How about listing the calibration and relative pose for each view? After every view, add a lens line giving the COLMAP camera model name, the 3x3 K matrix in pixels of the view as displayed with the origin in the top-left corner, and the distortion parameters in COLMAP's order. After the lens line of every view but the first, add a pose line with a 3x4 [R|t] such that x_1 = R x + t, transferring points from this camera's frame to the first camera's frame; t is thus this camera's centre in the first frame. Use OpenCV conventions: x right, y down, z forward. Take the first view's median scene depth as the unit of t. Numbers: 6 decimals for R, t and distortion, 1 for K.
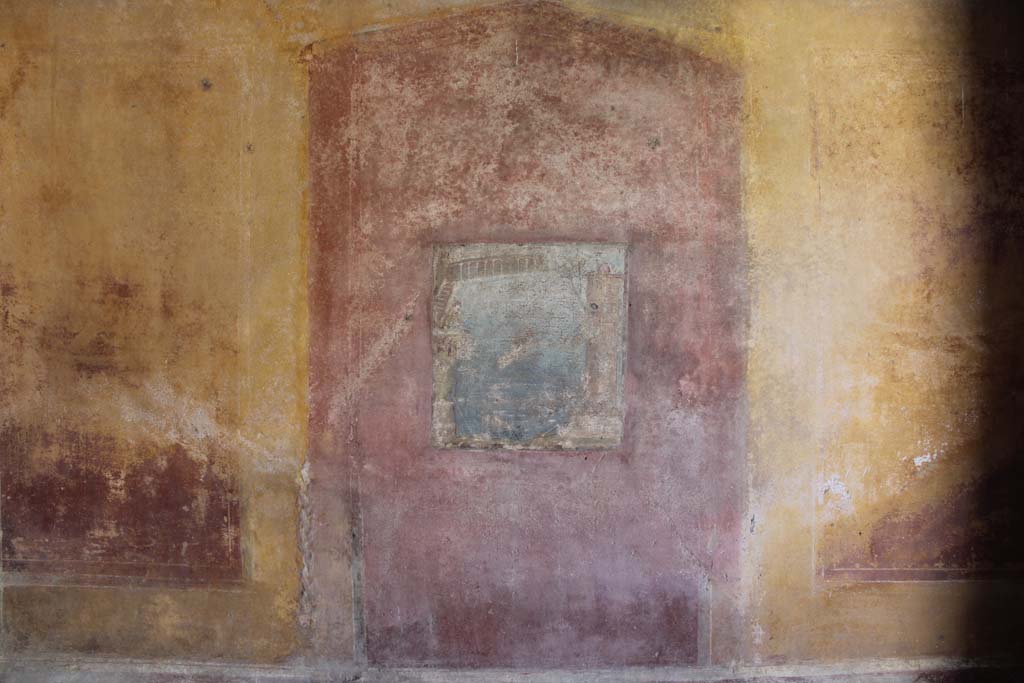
lens RADIAL K [[855.5, 0, 510.8], [0, 855.5, 341.8], [0, 0, 1]] dist [-0.166039, 0.148845]
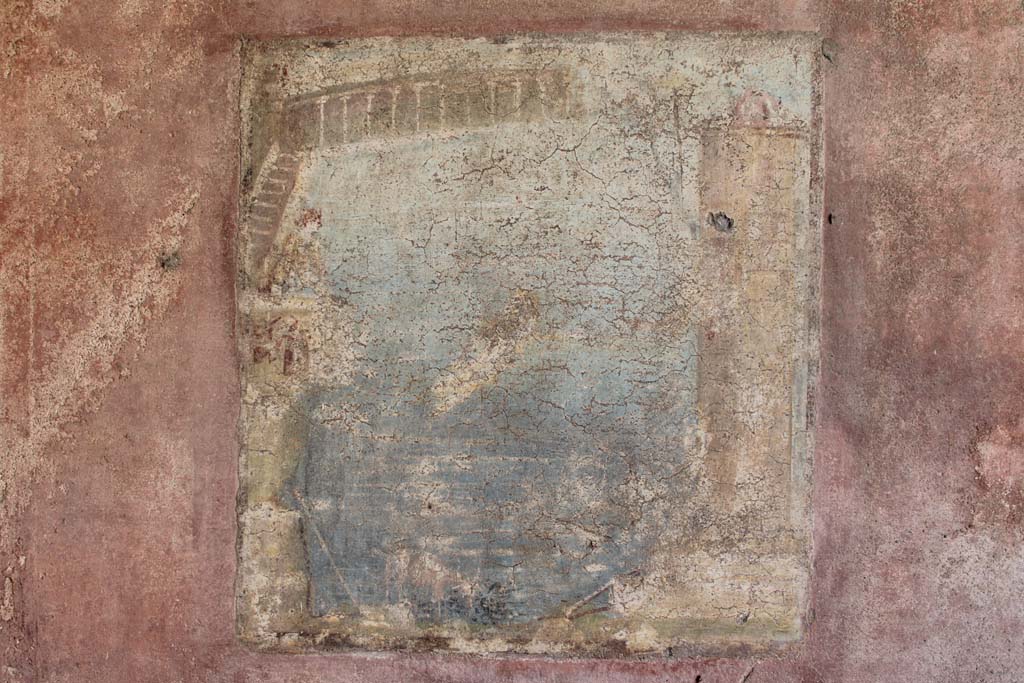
lens RADIAL K [[1094.1, 0, 511.7], [0, 1094.1, 341.5], [0, 0, 1]] dist [0.005835, 0.000000]
pose [[0.999936, -0.004274, 0.010491, 0.011508], [0.004213, 0.999974, 0.005895, 0.001788], [-0.010516, -0.005851, 0.999928, 0.575046]]
